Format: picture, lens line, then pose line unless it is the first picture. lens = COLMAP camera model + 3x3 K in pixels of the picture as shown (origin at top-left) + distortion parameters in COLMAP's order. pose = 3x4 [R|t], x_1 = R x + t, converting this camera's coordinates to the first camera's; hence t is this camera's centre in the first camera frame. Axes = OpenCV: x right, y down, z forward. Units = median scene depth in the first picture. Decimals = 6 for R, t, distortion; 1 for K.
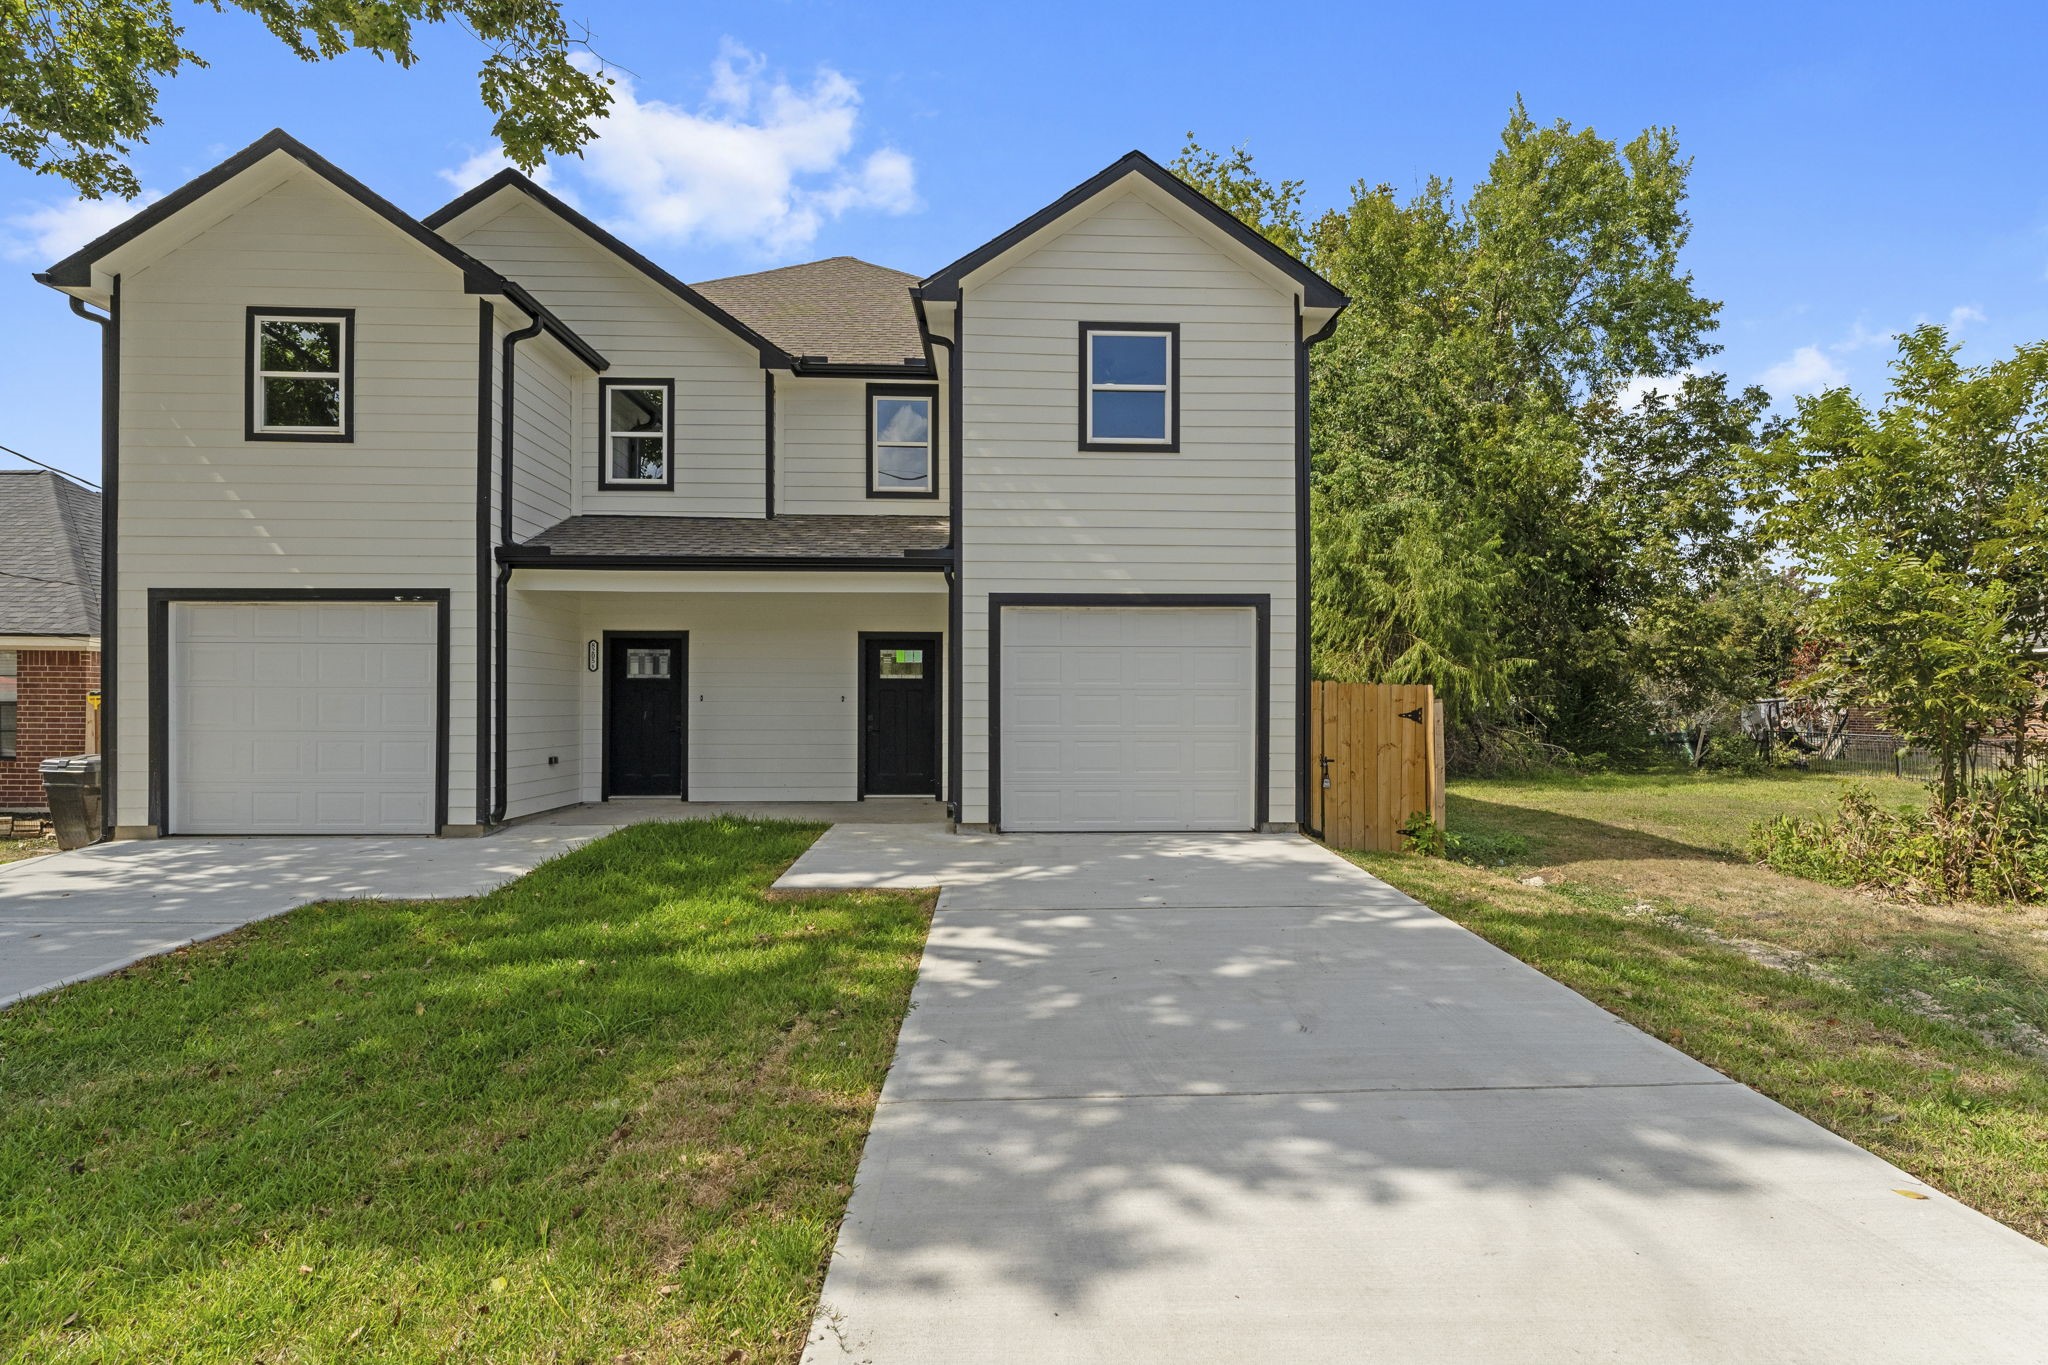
lens RADIAL K [[1007.4, 0, 1043.7], [0, 1007.4, 695.8], [0, 0, 1]] dist [-0.000094, -0.000676]
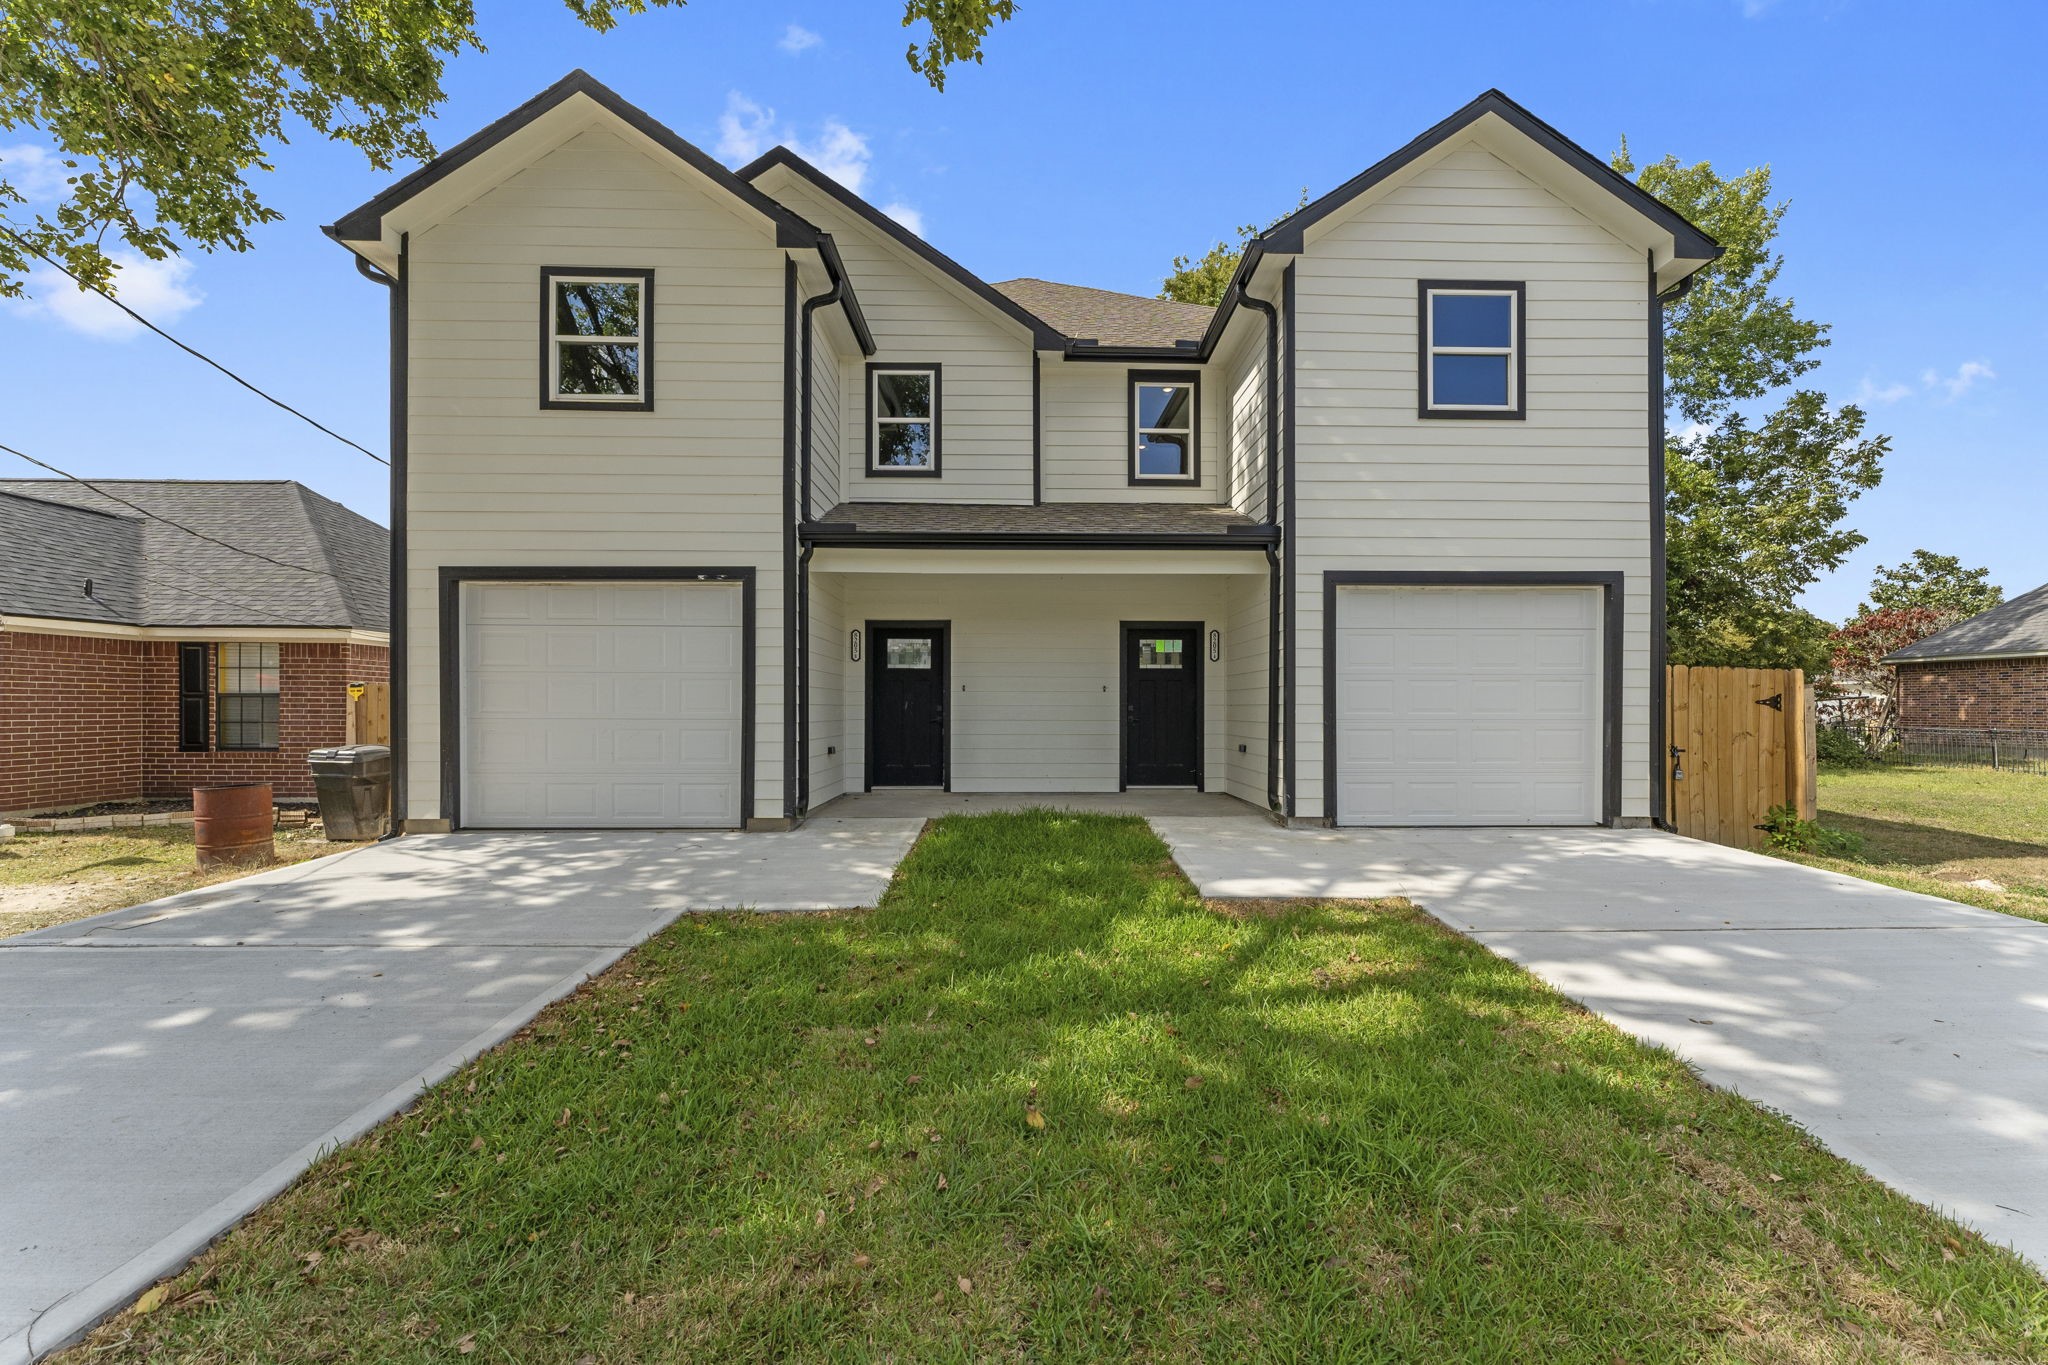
lens RADIAL K [[823.6, 0, 1039.2], [0, 823.6, 705.3], [0, 0, 1]] dist [0.000547, -0.000180]
pose [[0.999861, -0.000709, -0.016671, -0.300927], [0.000780, 0.999991, 0.004210, 0.018802], [0.016668, -0.004223, 0.999852, 0.227860]]
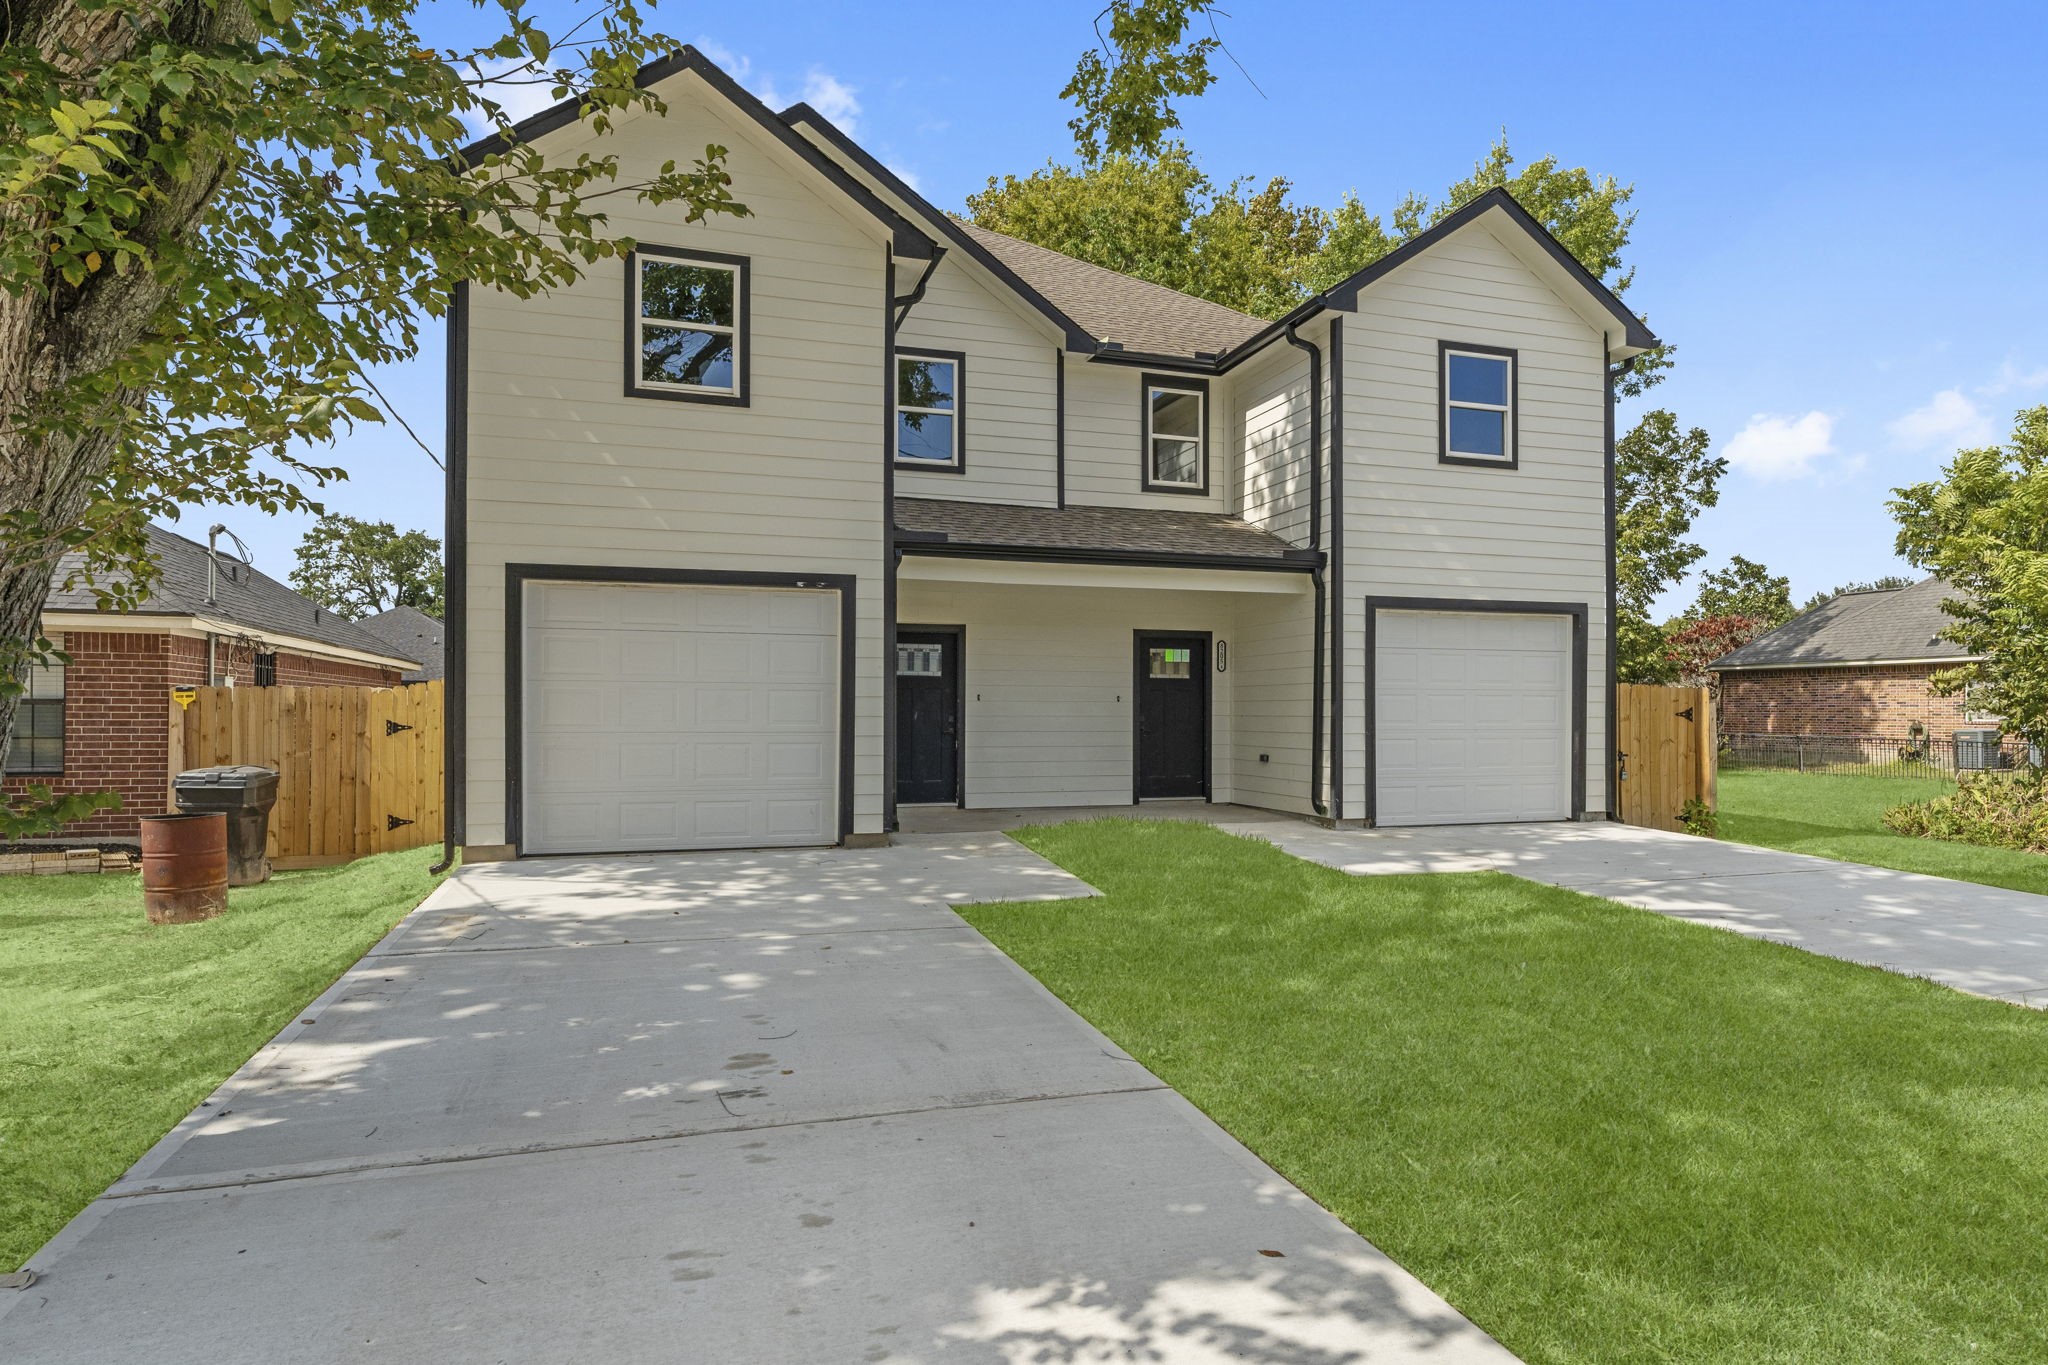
lens RADIAL K [[1141.3, 0, 1039.0], [0, 1141.3, 705.8], [0, 0, 1]] dist [-0.001709, -0.000189]
pose [[0.963362, 0.001707, 0.268199, -0.679997], [-0.002516, 0.999993, 0.002671, 0.008341], [-0.268193, -0.003248, 0.963360, -0.036980]]
